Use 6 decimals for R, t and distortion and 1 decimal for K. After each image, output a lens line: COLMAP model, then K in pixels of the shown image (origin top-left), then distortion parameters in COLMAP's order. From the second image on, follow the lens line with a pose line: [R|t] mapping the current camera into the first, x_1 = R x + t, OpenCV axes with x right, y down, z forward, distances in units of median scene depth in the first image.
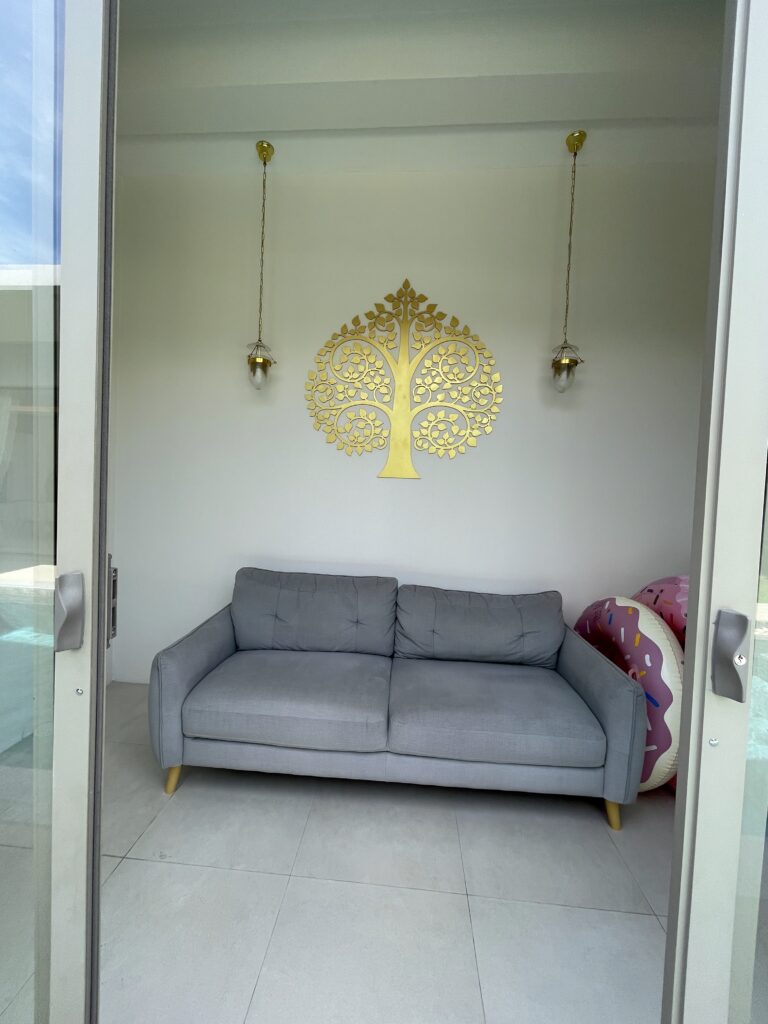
lens RADIAL K [[410.4, 0, 388.3], [0, 410.4, 512.7], [0, 0, 1]] dist [0.002591, -0.001077]
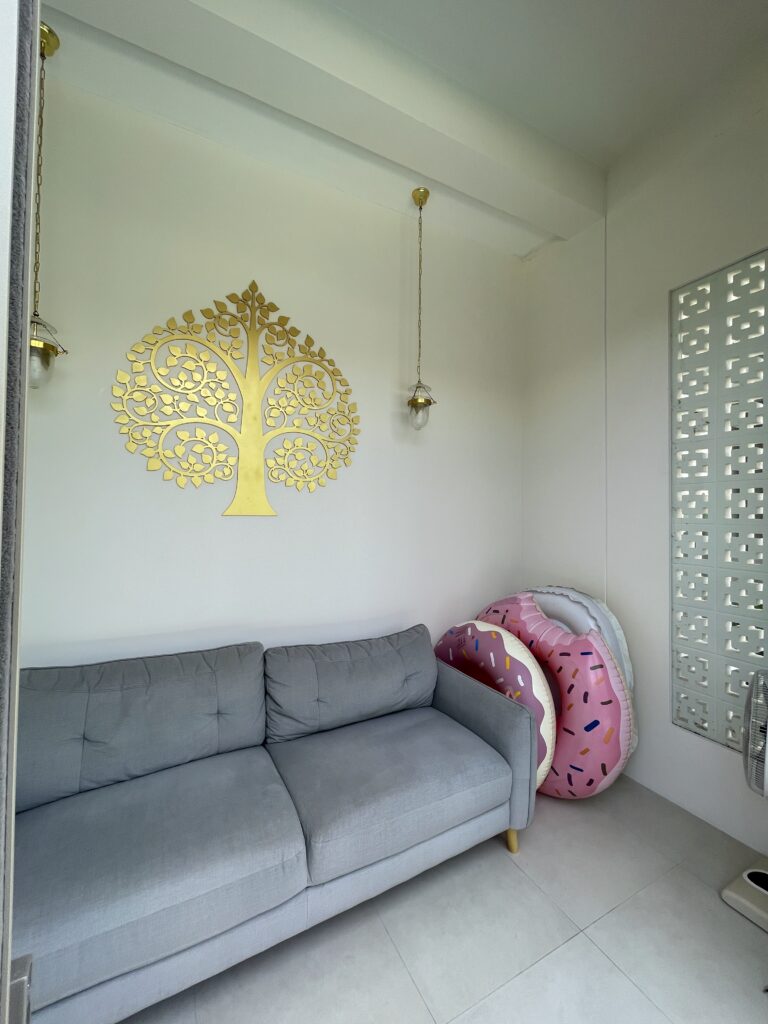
lens RADIAL K [[410.4, 0, 381.6], [0, 410.4, 509.0], [0, 0, 1]] dist [0.002591, -0.001077]
pose [[0.855378, -0.024023, 0.517447, -0.195145], [0.046900, 0.998413, -0.031177, -0.066504], [-0.515877, 0.050936, 0.855147, 0.179508]]
